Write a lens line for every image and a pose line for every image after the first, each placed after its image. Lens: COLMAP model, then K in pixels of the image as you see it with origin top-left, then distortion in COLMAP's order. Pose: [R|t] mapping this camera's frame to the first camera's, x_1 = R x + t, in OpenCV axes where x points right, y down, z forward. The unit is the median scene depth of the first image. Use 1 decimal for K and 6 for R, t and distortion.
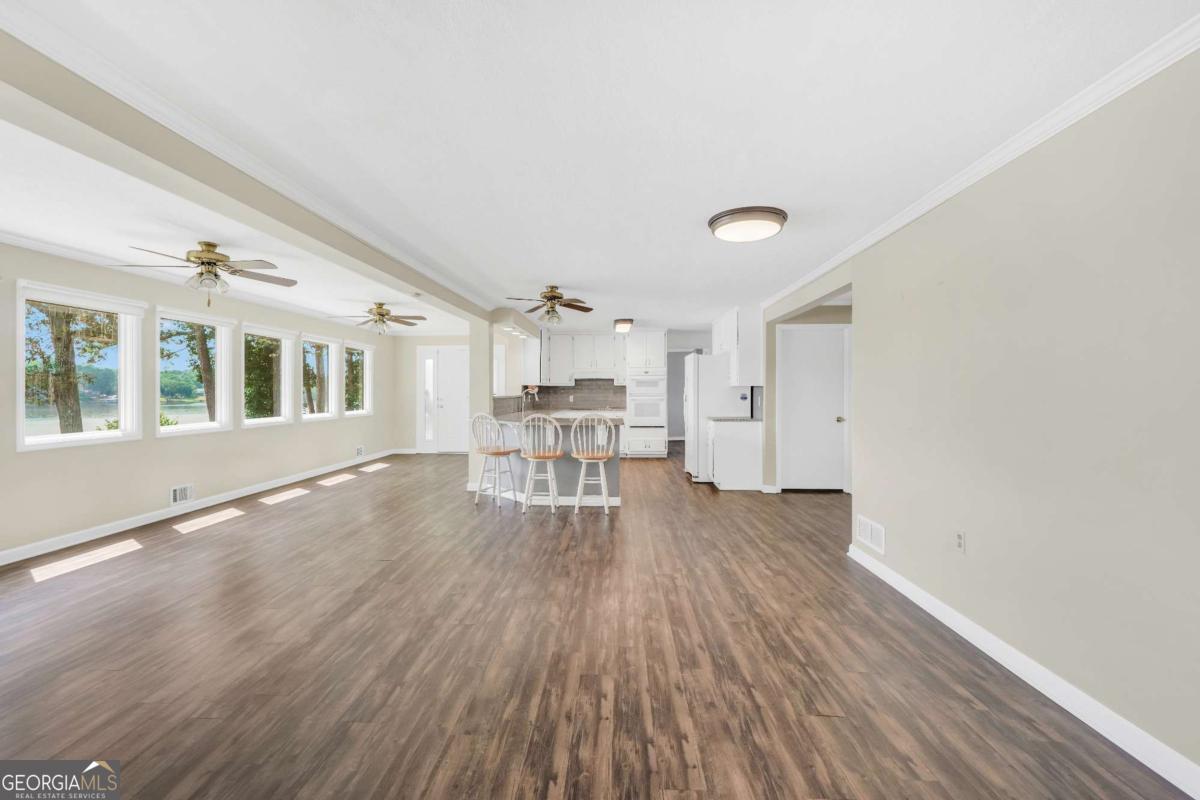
lens RADIAL K [[508.3, 0, 599.9], [0, 508.3, 387.6], [0, 0, 1]] dist [-0.021117, 0.007850]
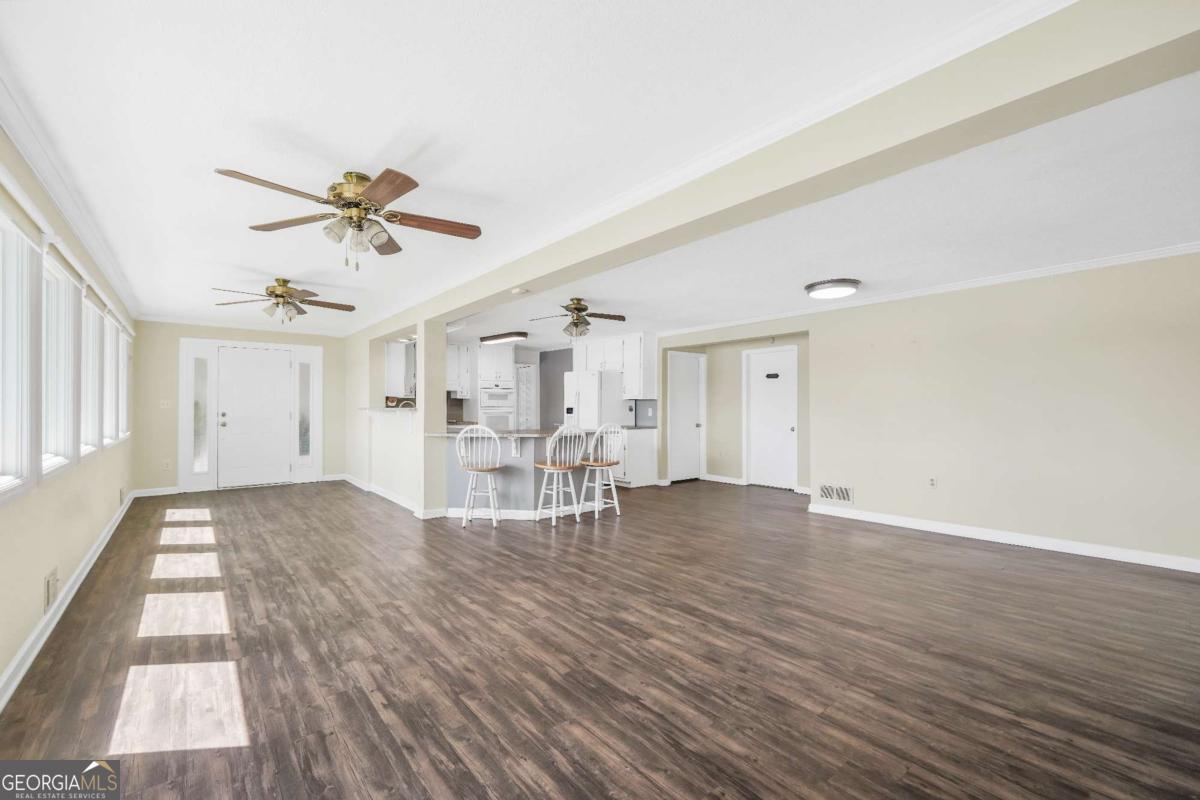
lens RADIAL K [[504.8, 0, 594.8], [0, 504.8, 402.7], [0, 0, 1]] dist [-0.020623, 0.008556]
pose [[0.756667, 0.006186, 0.653771, -0.598110], [-0.003645, 0.999980, -0.005242, 0.012070], [-0.653790, 0.001583, 0.756674, 0.178652]]
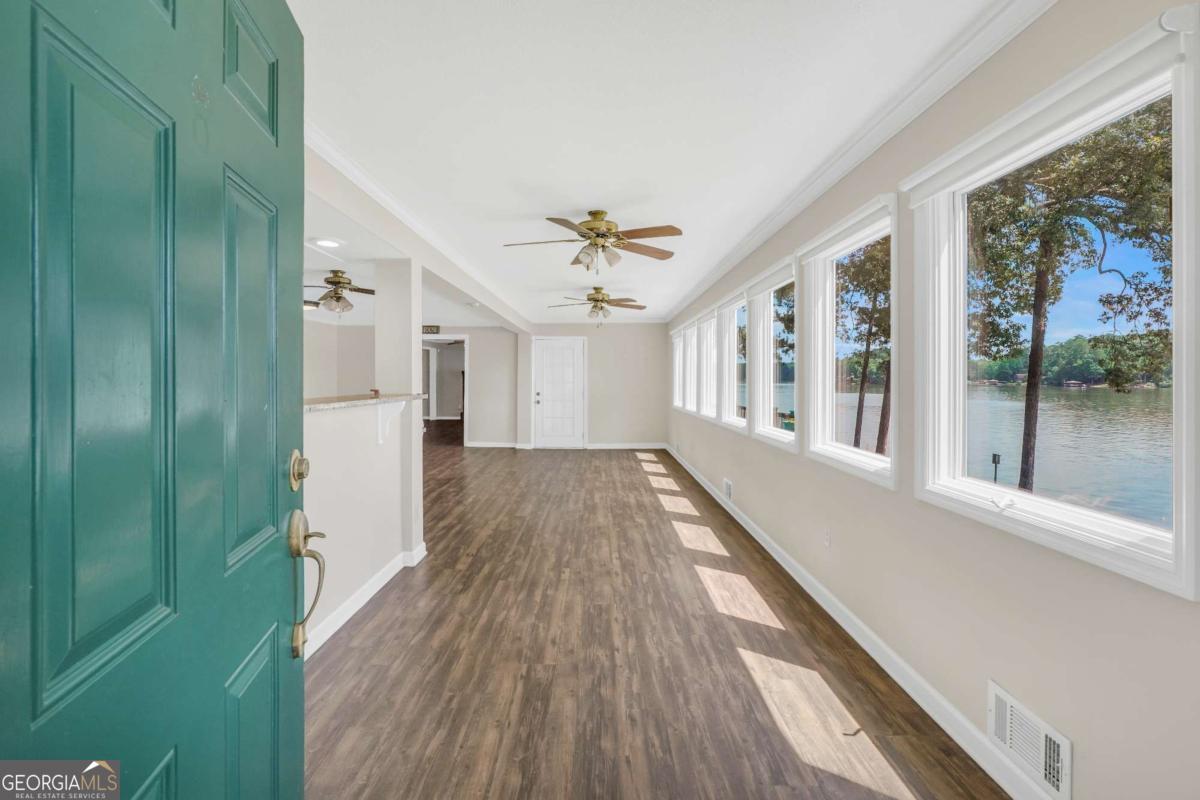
lens RADIAL K [[523.2, 0, 589.0], [0, 523.2, 380.5], [0, 0, 1]] dist [-0.012568, 0.000173]
pose [[-0.999808, -0.000189, -0.019574, -0.440851], [-0.000152, 0.999998, -0.001925, 0.005008], [0.019574, -0.001922, -0.999807, 1.610256]]
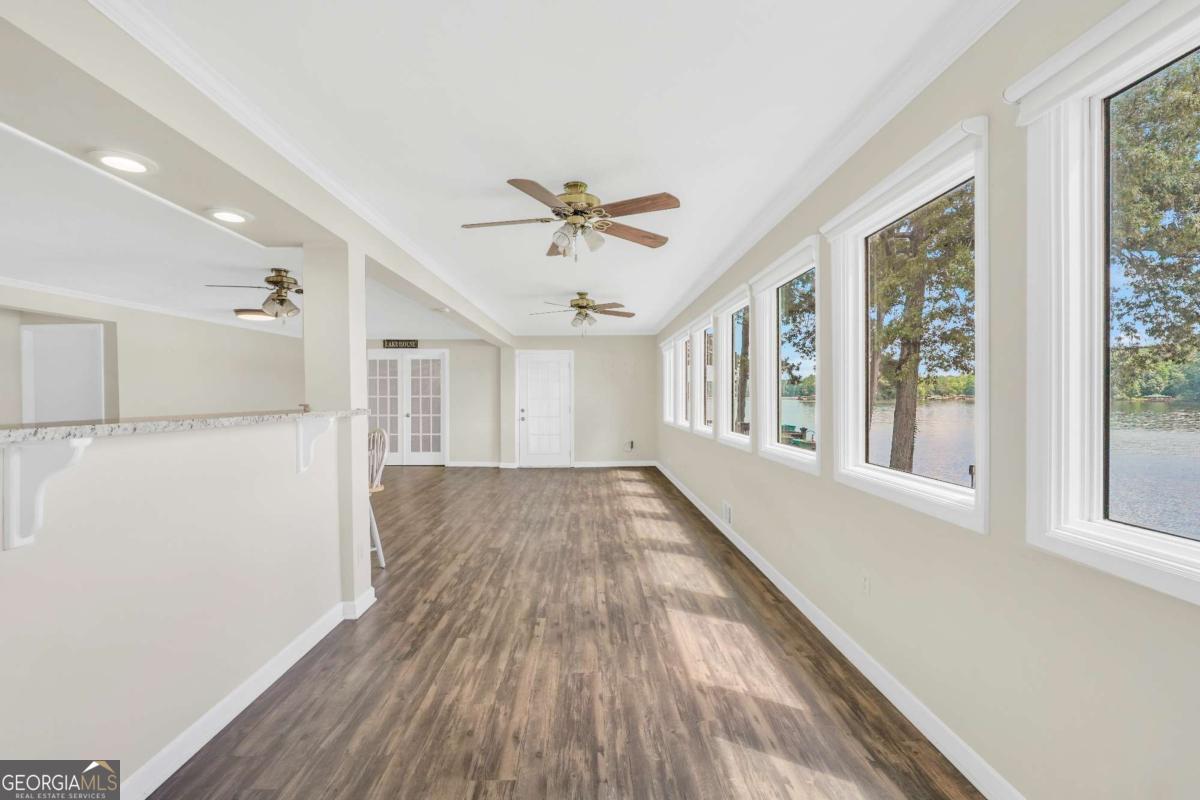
lens RADIAL K [[504.8, 0, 594.8], [0, 504.8, 402.7], [0, 0, 1]] dist [-0.020623, 0.008556]
pose [[-0.998709, 0.009031, -0.049988, -0.453819], [0.008693, 0.999938, 0.006971, 0.011580], [0.050048, 0.006528, -0.998725, 1.496353]]
